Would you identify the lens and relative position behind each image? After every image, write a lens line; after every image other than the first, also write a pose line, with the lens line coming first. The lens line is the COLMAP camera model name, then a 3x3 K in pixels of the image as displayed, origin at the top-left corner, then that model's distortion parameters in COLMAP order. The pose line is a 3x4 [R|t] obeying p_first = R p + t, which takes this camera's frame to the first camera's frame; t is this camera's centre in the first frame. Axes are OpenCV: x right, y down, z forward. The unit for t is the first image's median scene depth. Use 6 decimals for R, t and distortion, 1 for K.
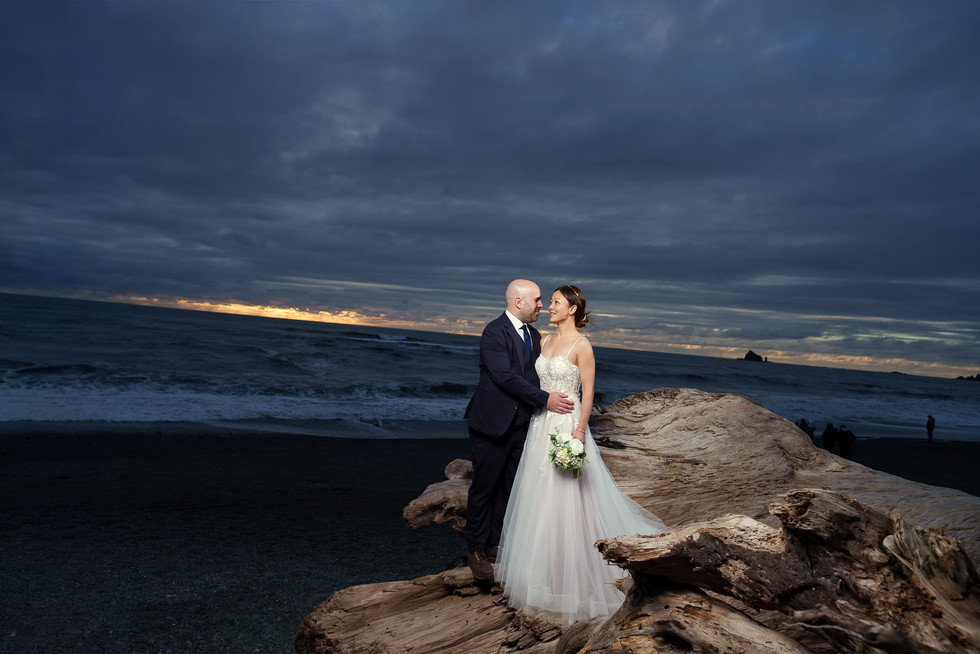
lens RADIAL K [[650.0, 0, 485.2], [0, 650.0, 330.9], [0, 0, 1]] dist [-0.041792, 0.054500]
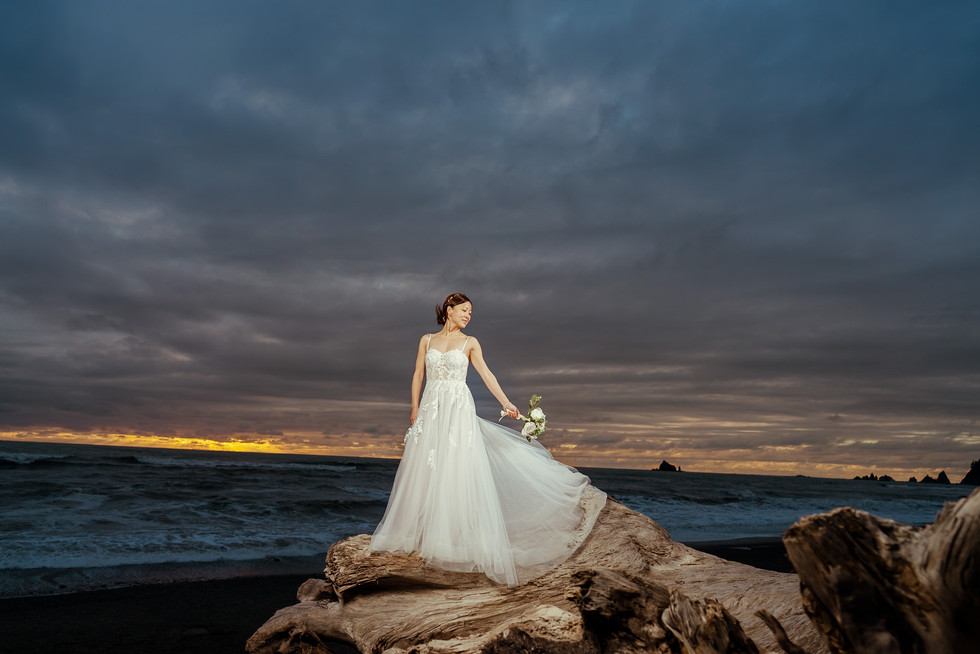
lens RADIAL K [[648.7, 0, 486.6], [0, 648.7, 326.4], [0, 0, 1]] dist [-0.004686, 0.004636]
pose [[0.990886, -0.018052, 0.133488, 0.178118], [0.042898, 0.981675, -0.185674, 0.048861], [-0.127690, 0.189708, 0.973502, -0.020561]]
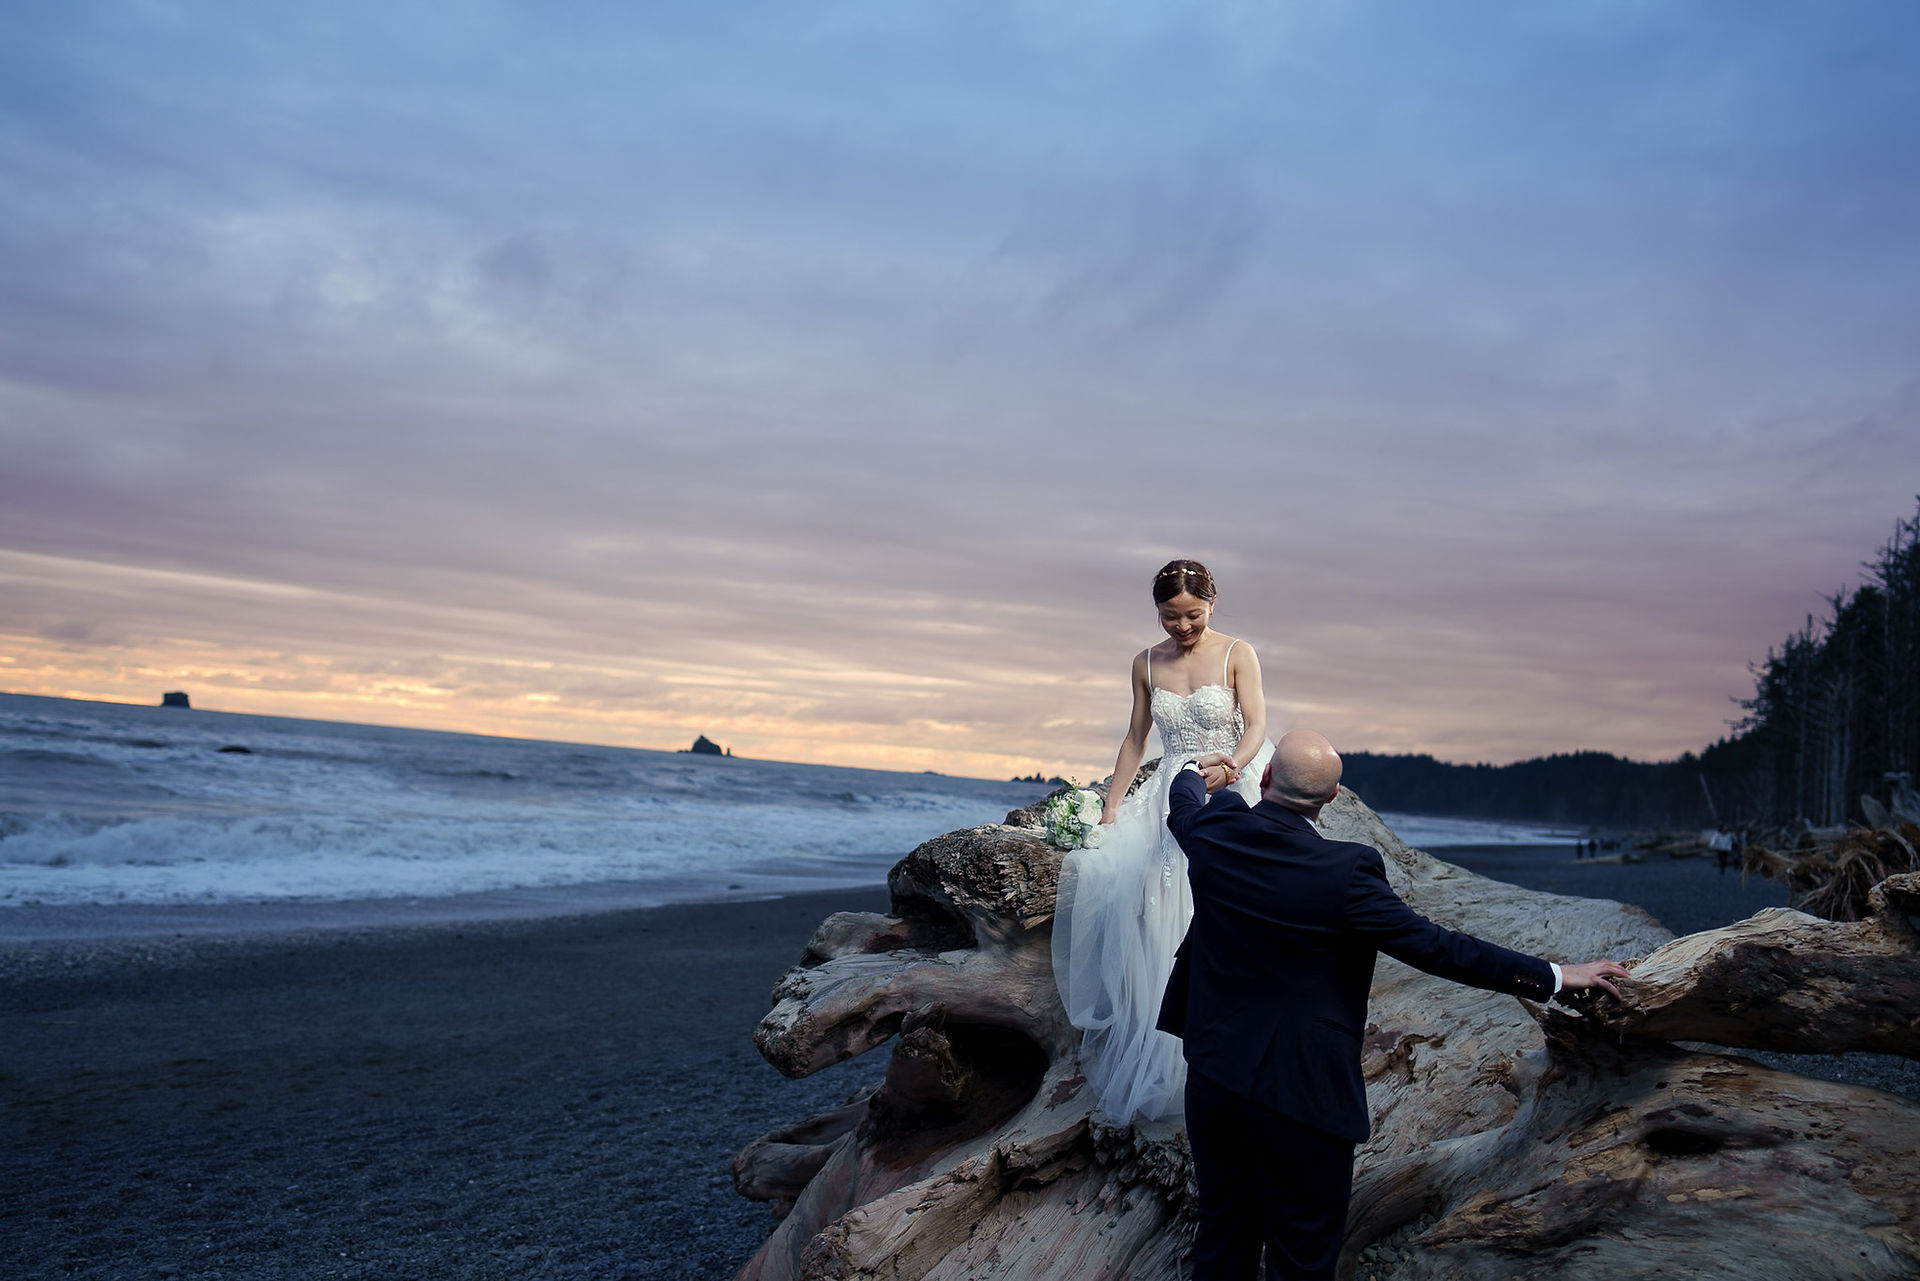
lens RADIAL K [[1273.4, 0, 950.6], [0, 1273.4, 648.1], [0, 0, 1]] dist [-0.041792, 0.054500]
pose [[0.833974, 0.034407, 0.550730, -0.937498], [-0.013871, 0.999046, -0.041411, 0.094065], [-0.551630, 0.026897, 0.833655, 0.412201]]
